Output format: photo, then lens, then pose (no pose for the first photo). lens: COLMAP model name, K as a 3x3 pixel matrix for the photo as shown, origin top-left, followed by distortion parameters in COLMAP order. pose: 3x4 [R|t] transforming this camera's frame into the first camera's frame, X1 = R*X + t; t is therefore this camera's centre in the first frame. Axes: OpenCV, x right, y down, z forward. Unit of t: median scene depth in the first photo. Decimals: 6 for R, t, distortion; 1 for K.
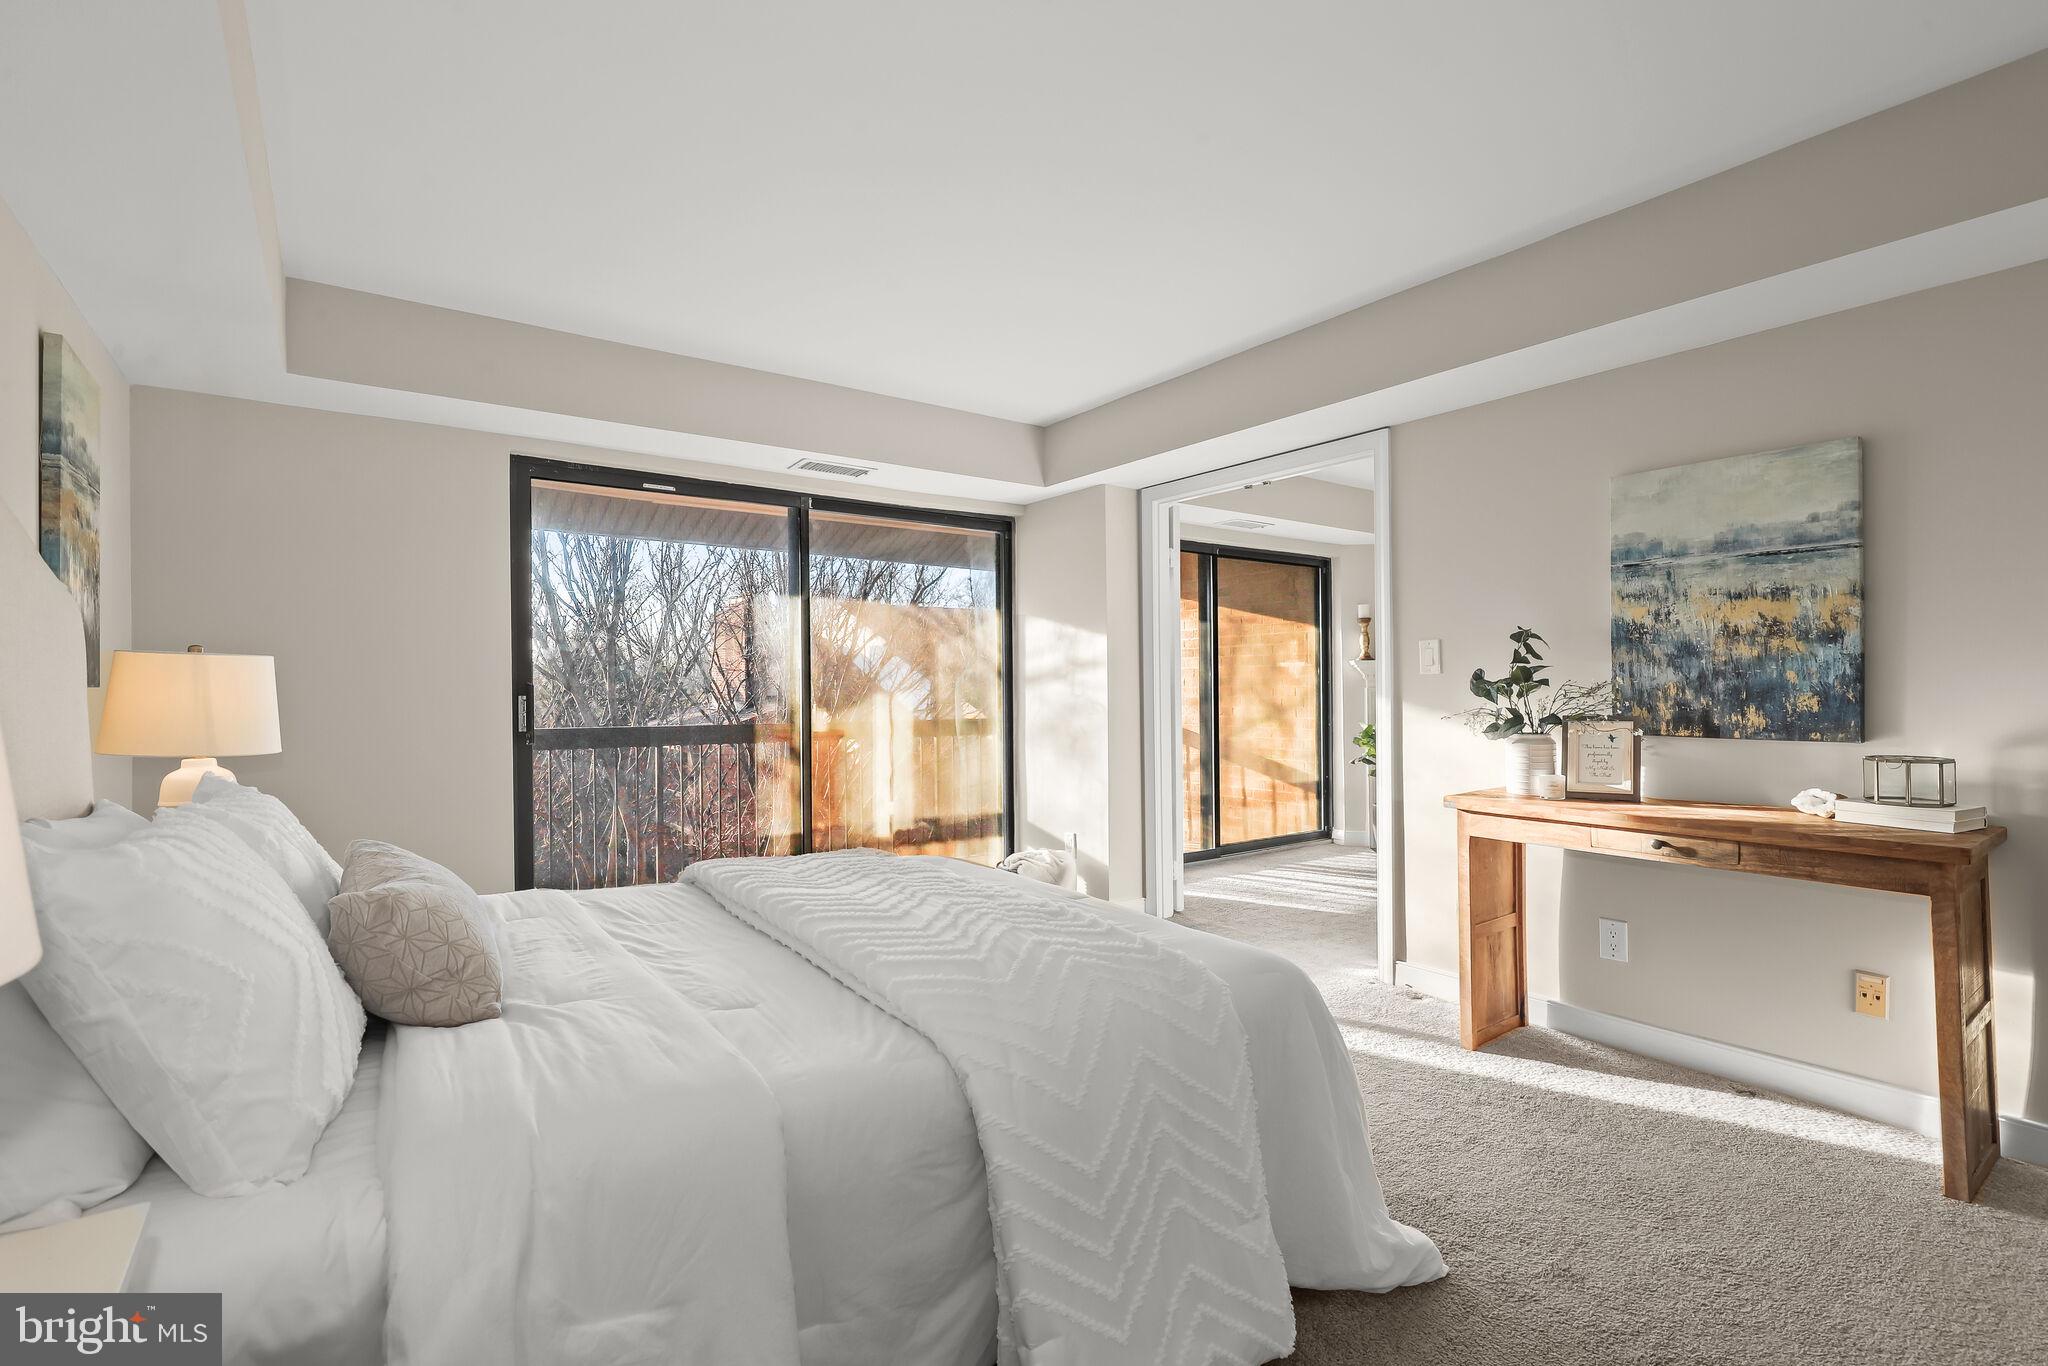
lens RADIAL K [[943.9, 0, 1029.9], [0, 943.9, 698.2], [0, 0, 1]] dist [0.004041, -0.000028]
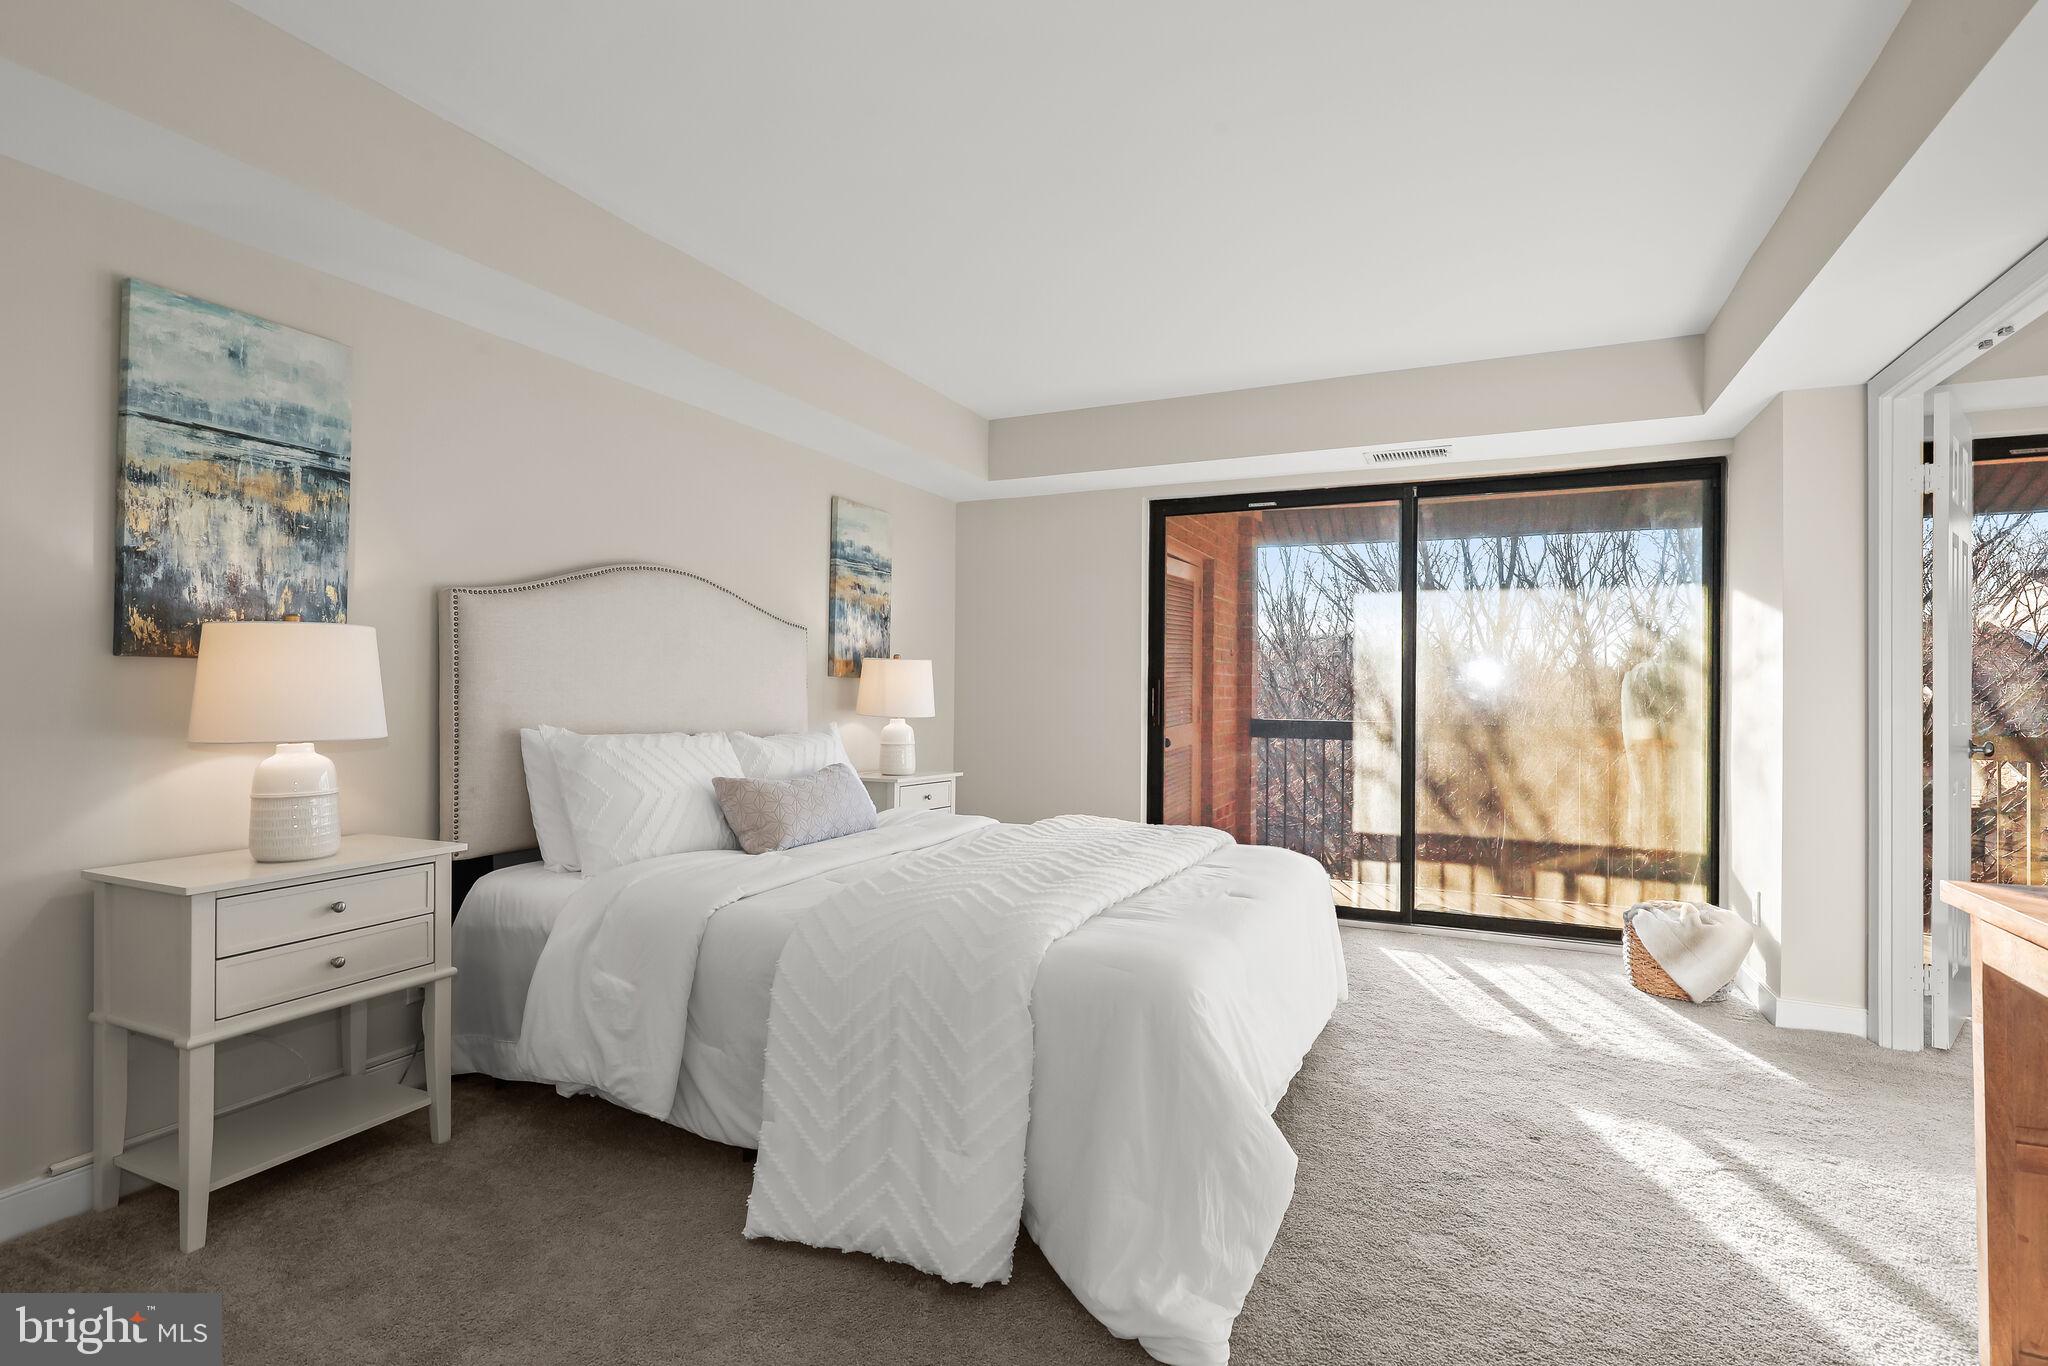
lens RADIAL K [[982.1, 0, 1024.0], [0, 982.1, 683.0], [0, 0, 1]] dist [0.000010, -0.000133]
pose [[0.498879, -0.008120, -0.866633, 0.442464], [-0.019442, 0.999600, -0.020557, 0.014733], [0.866453, 0.027105, 0.498522, 0.171759]]
